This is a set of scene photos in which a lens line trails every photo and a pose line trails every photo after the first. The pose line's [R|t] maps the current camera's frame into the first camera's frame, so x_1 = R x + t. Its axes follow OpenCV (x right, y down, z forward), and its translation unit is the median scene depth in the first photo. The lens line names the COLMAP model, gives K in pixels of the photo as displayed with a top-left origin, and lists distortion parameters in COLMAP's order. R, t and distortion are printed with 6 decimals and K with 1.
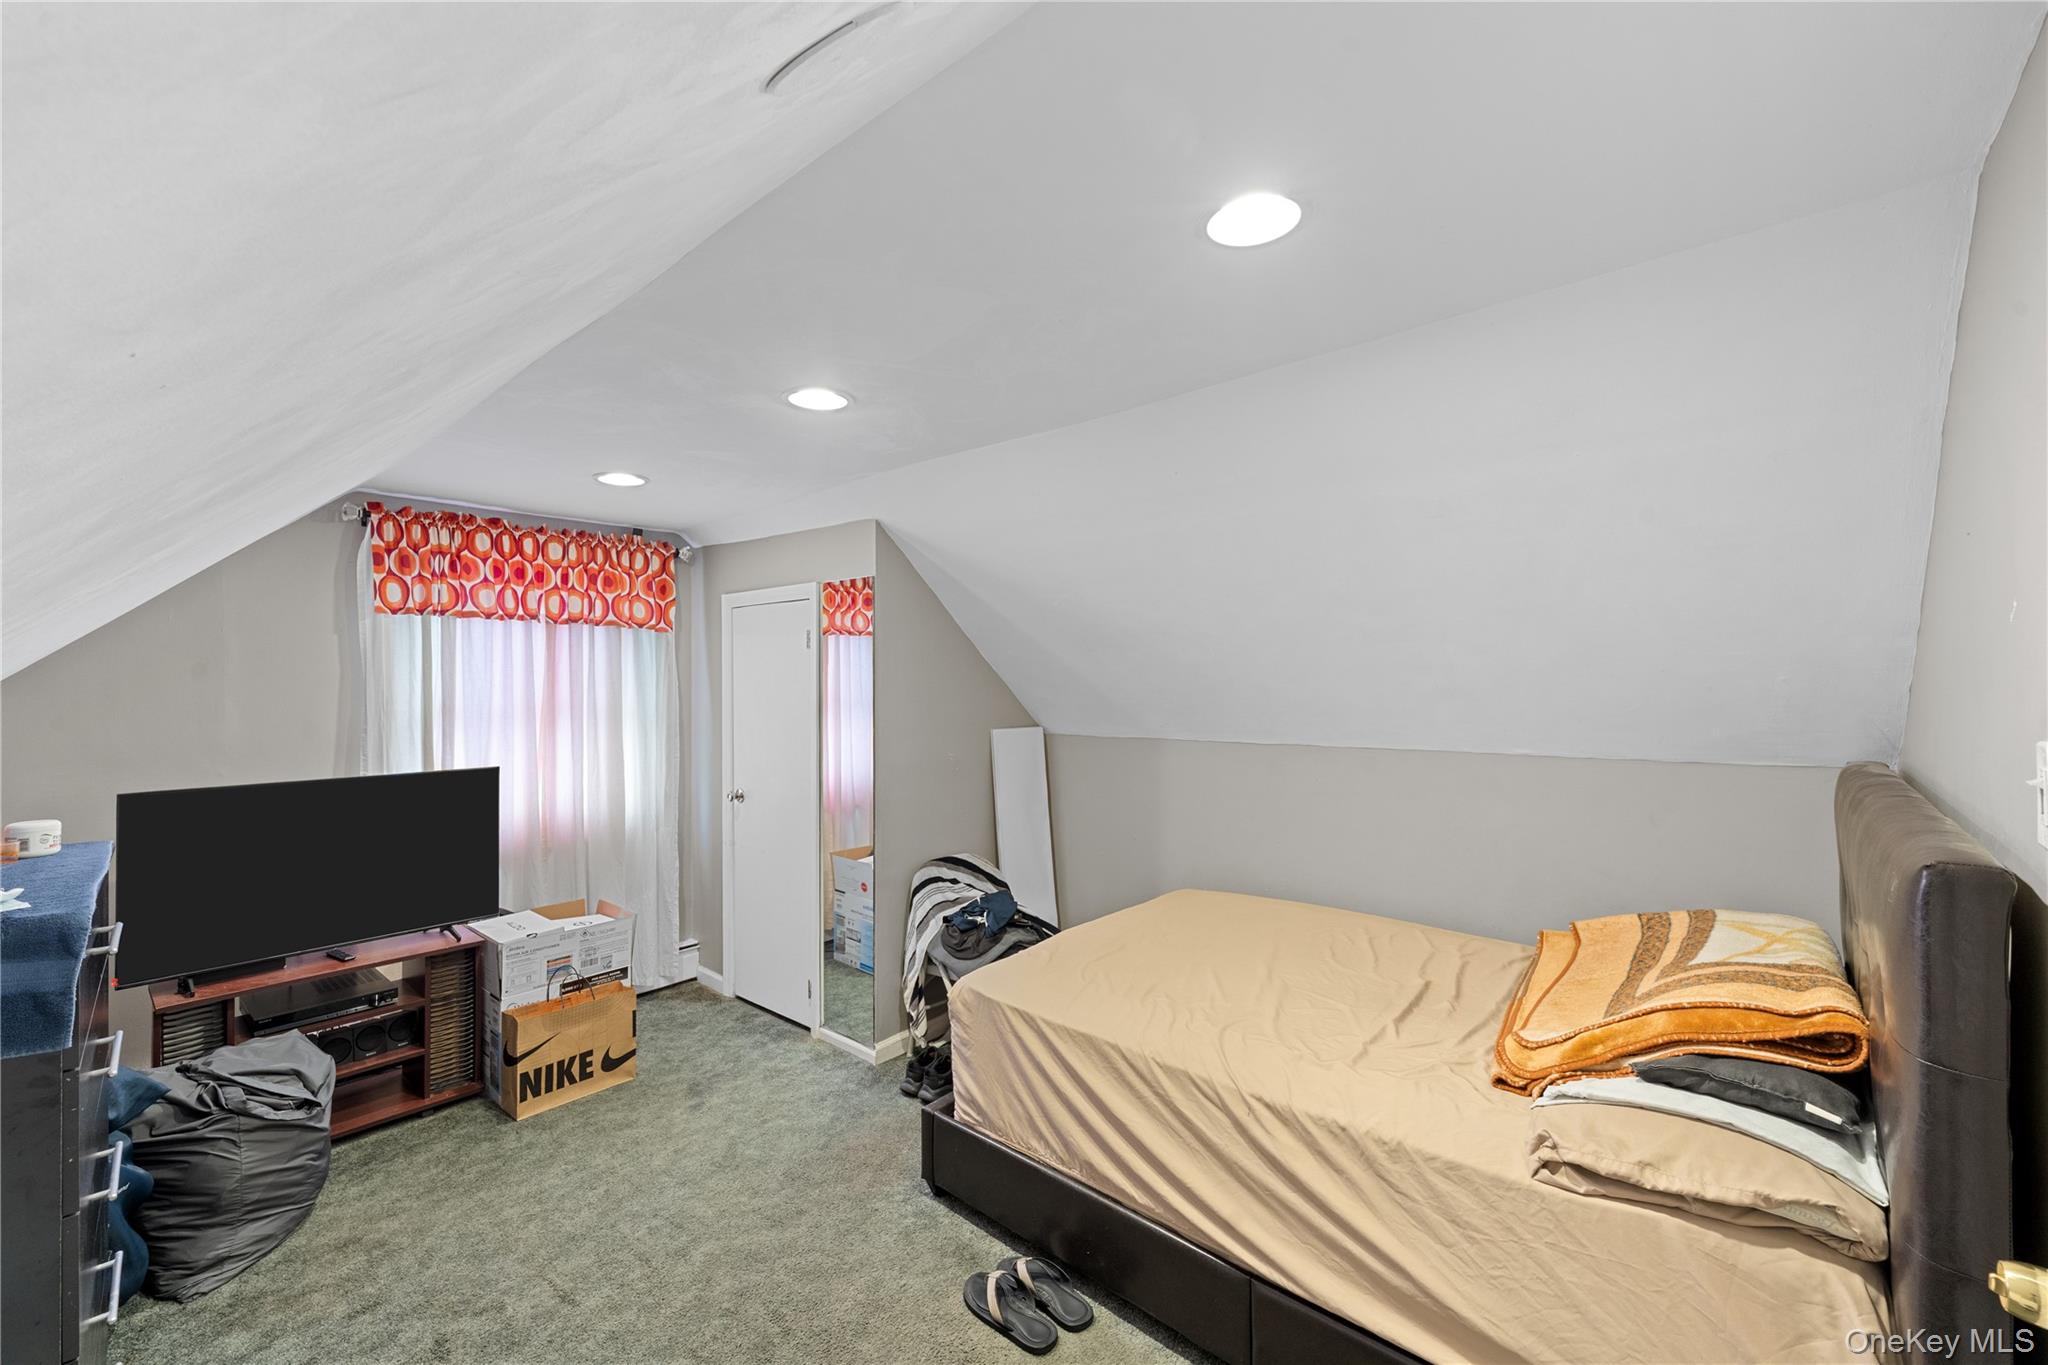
lens RADIAL K [[847.1, 0, 1033.4], [0, 847.1, 666.7], [0, 0, 1]] dist [0.000308, -0.001009]
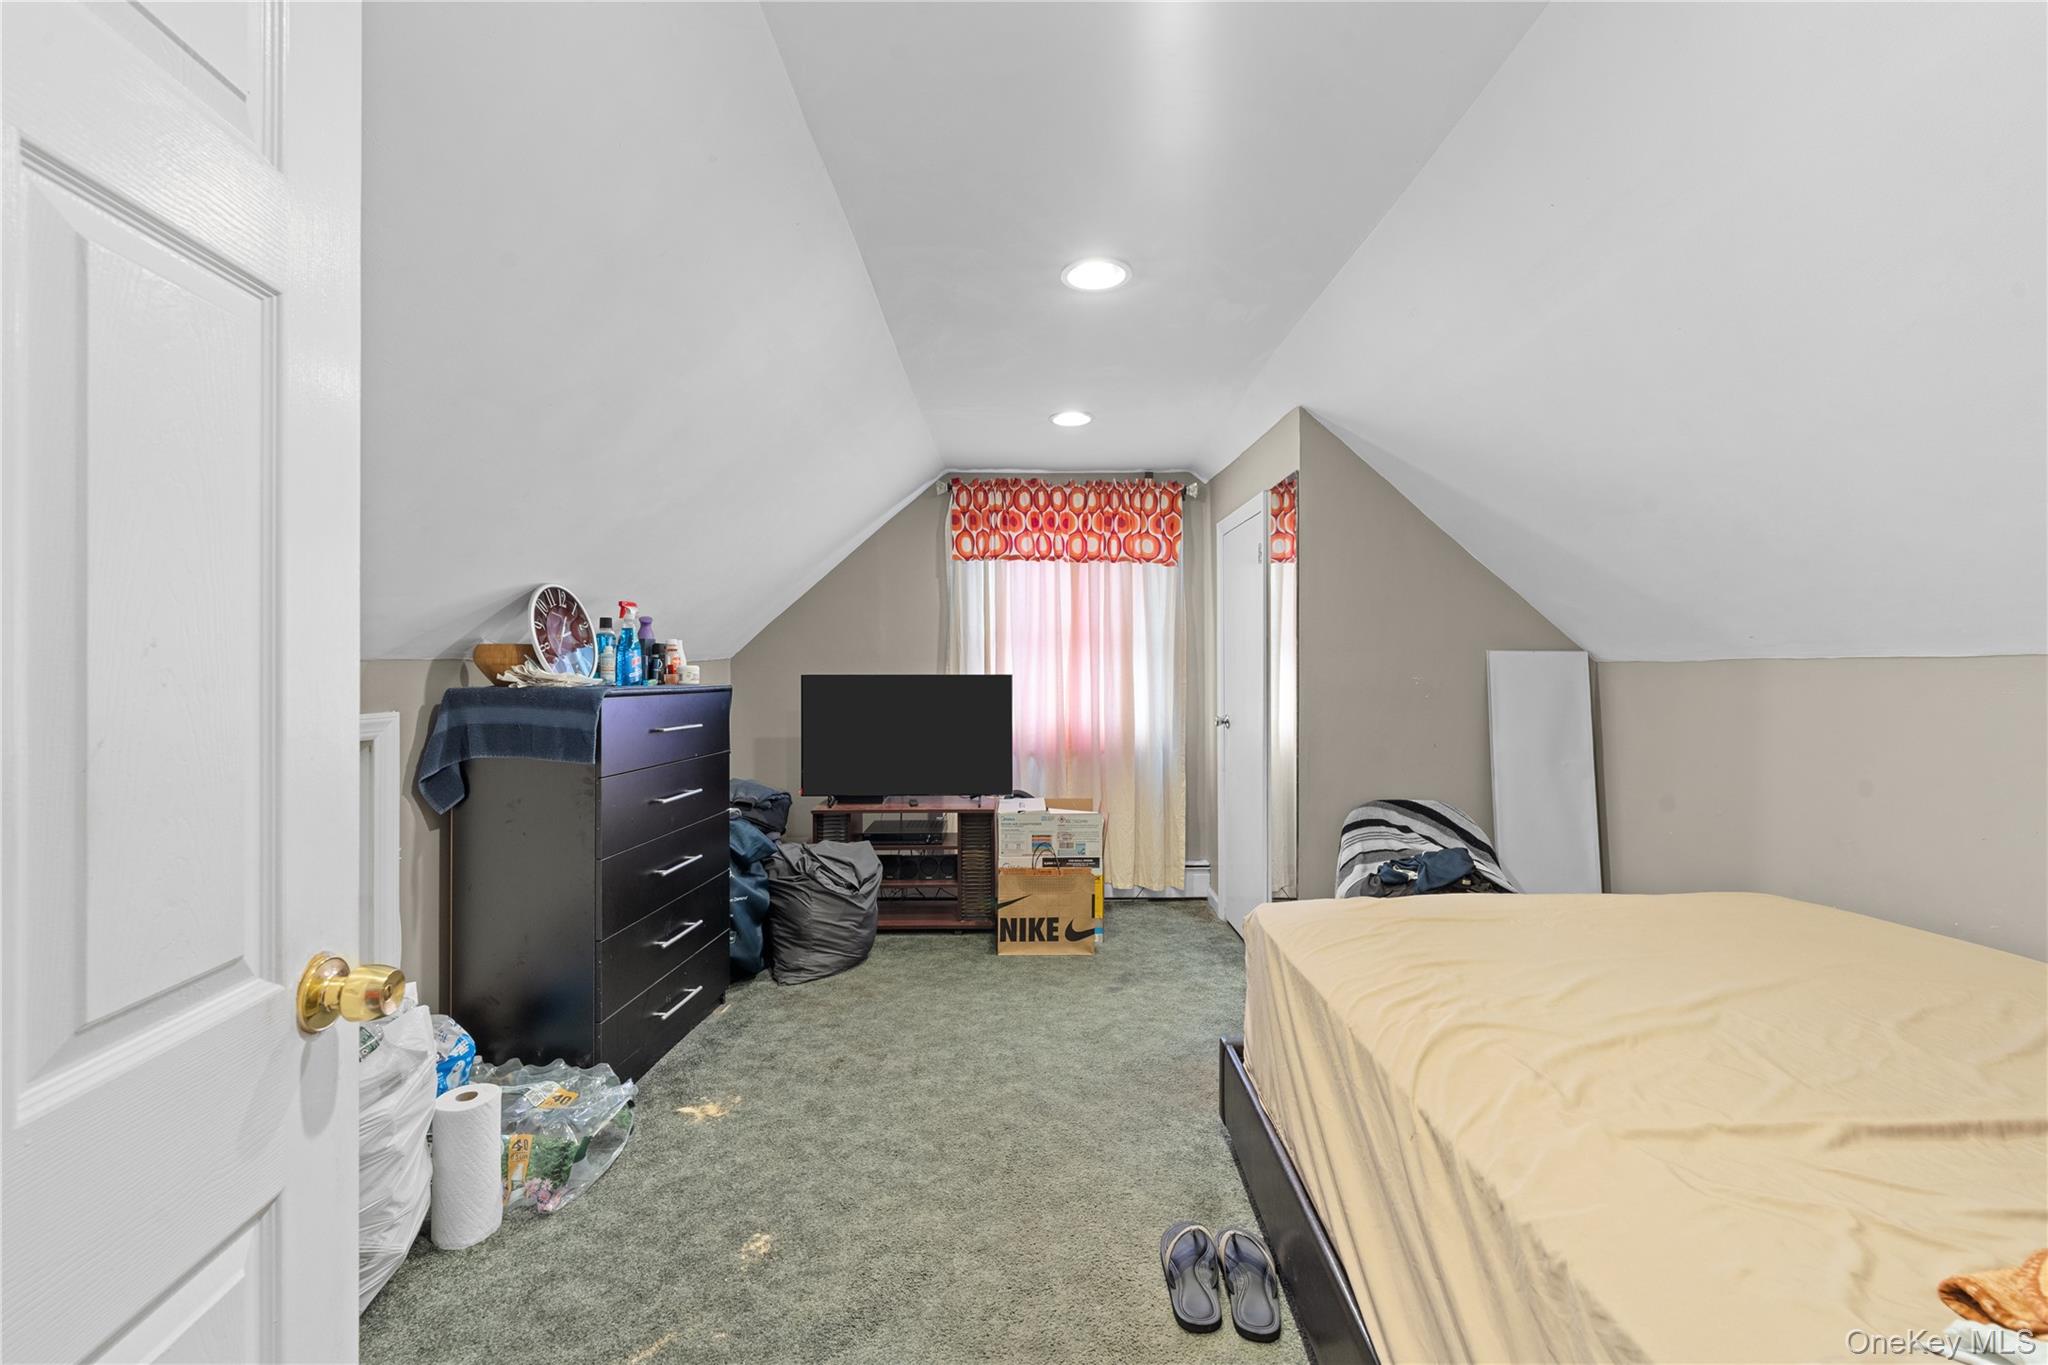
lens RADIAL K [[847.1, 0, 1033.4], [0, 847.1, 666.7], [0, 0, 1]] dist [0.000308, -0.001009]
pose [[0.653429, 0.001248, -0.756987, 0.309265], [0.008736, 0.999920, 0.009190, 0.090275], [0.756938, -0.012618, 0.653365, 0.204753]]
